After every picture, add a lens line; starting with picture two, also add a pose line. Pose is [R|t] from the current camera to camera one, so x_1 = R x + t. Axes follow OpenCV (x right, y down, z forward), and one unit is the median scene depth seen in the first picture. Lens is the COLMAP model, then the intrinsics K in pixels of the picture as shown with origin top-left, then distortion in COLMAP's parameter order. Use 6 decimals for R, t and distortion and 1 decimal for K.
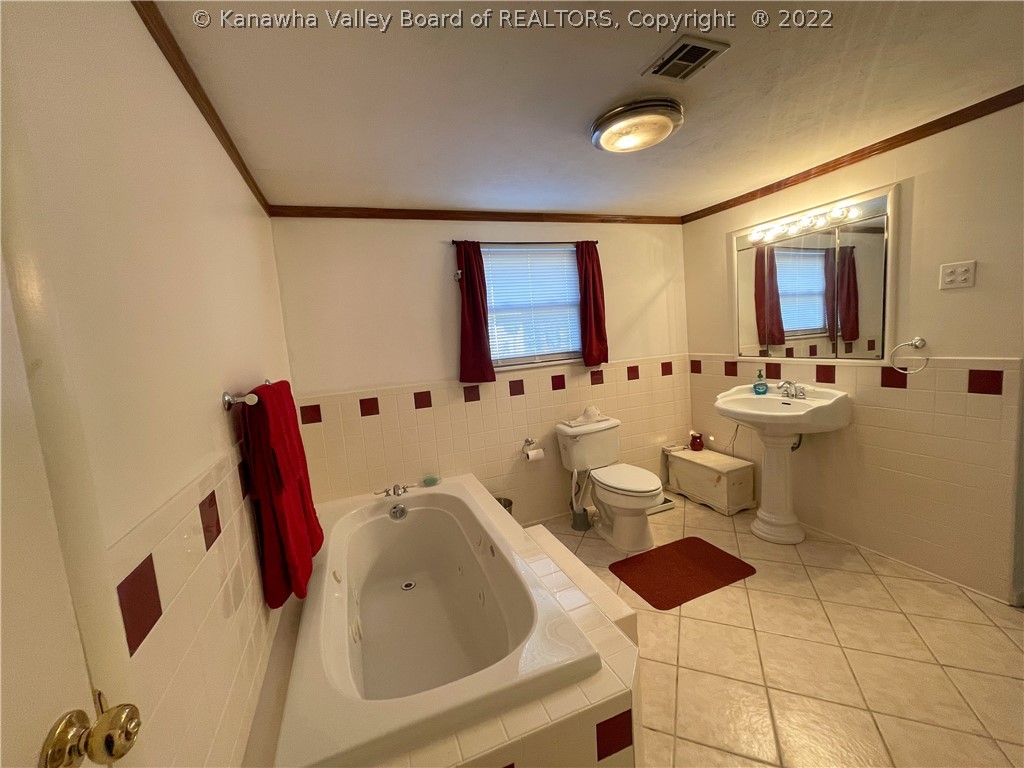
lens RADIAL K [[413.2, 0, 514.3], [0, 413.2, 381.5], [0, 0, 1]] dist [0.003815, 0.000630]
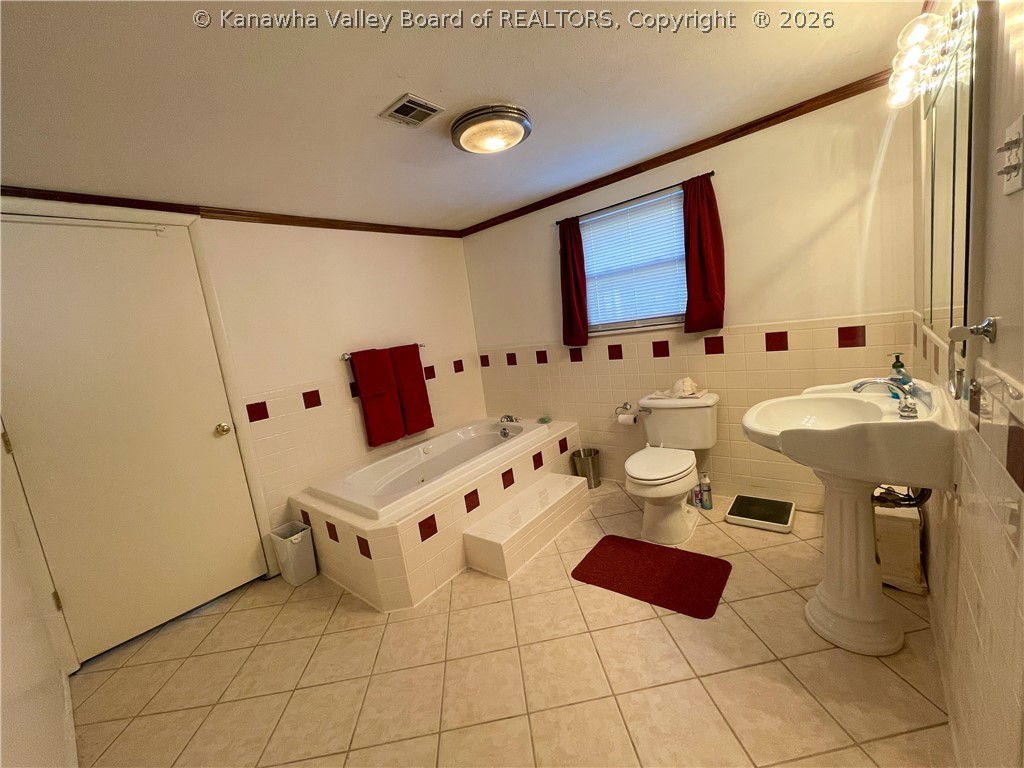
lens RADIAL K [[413.2, 0, 515.8], [0, 413.2, 382.3], [0, 0, 1]] dist [0.003815, 0.000630]
pose [[0.496057, 0.142650, -0.856492, 0.783327], [0.016477, 0.984688, 0.173544, -0.094386], [0.868134, -0.100200, 0.486111, 0.275657]]
